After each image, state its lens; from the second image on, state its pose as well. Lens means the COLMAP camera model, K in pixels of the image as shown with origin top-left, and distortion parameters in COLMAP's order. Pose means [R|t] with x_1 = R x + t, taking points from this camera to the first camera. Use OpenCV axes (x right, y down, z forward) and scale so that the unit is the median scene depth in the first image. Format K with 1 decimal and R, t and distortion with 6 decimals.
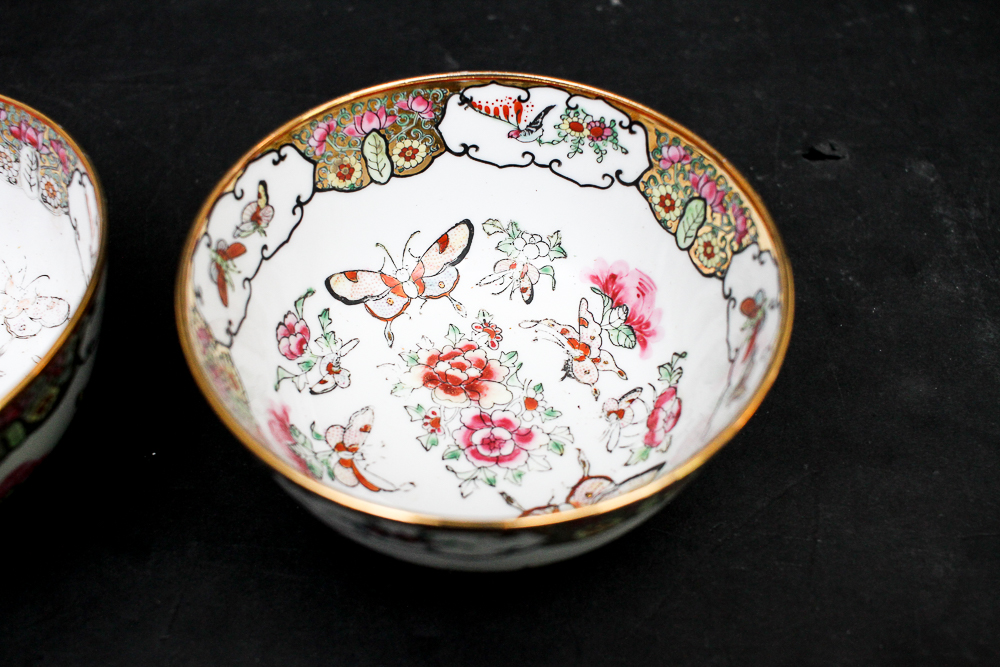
lens RADIAL K [[1151.2, 0, 500.0], [0, 1151.2, 333.5], [0, 0, 1]] dist [-0.130184, 0.072710]
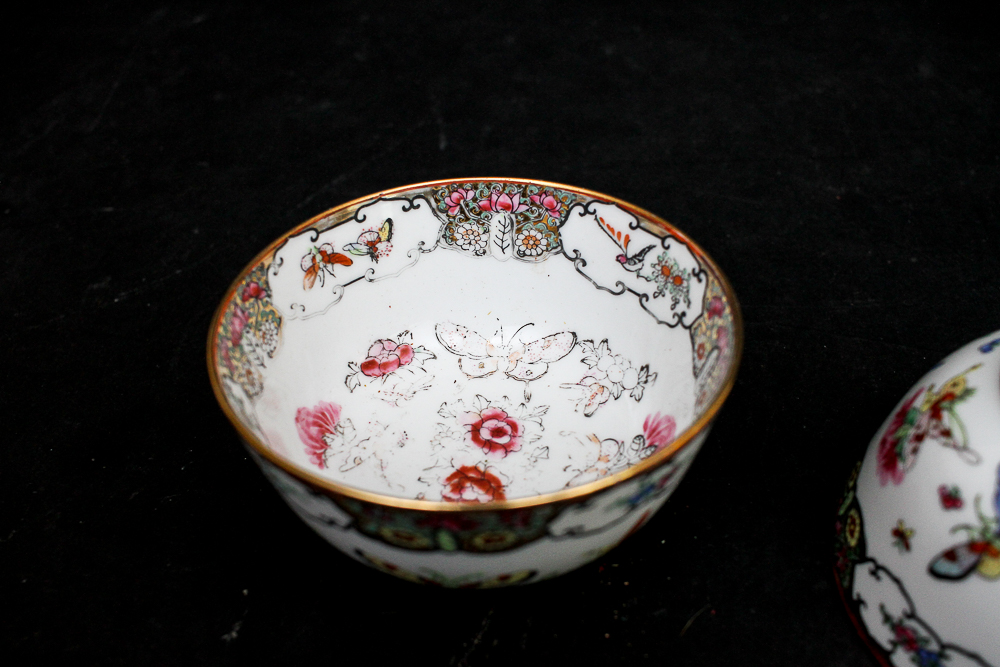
lens RADIAL K [[1151.2, 0, 500.0], [0, 1151.2, 333.5], [0, 0, 1]] dist [-0.130184, 0.072710]
pose [[0.887893, -0.326541, 0.324063, -0.829977], [0.383422, 0.914517, -0.129019, 0.099042], [-0.254231, 0.238808, 0.937196, -0.083599]]
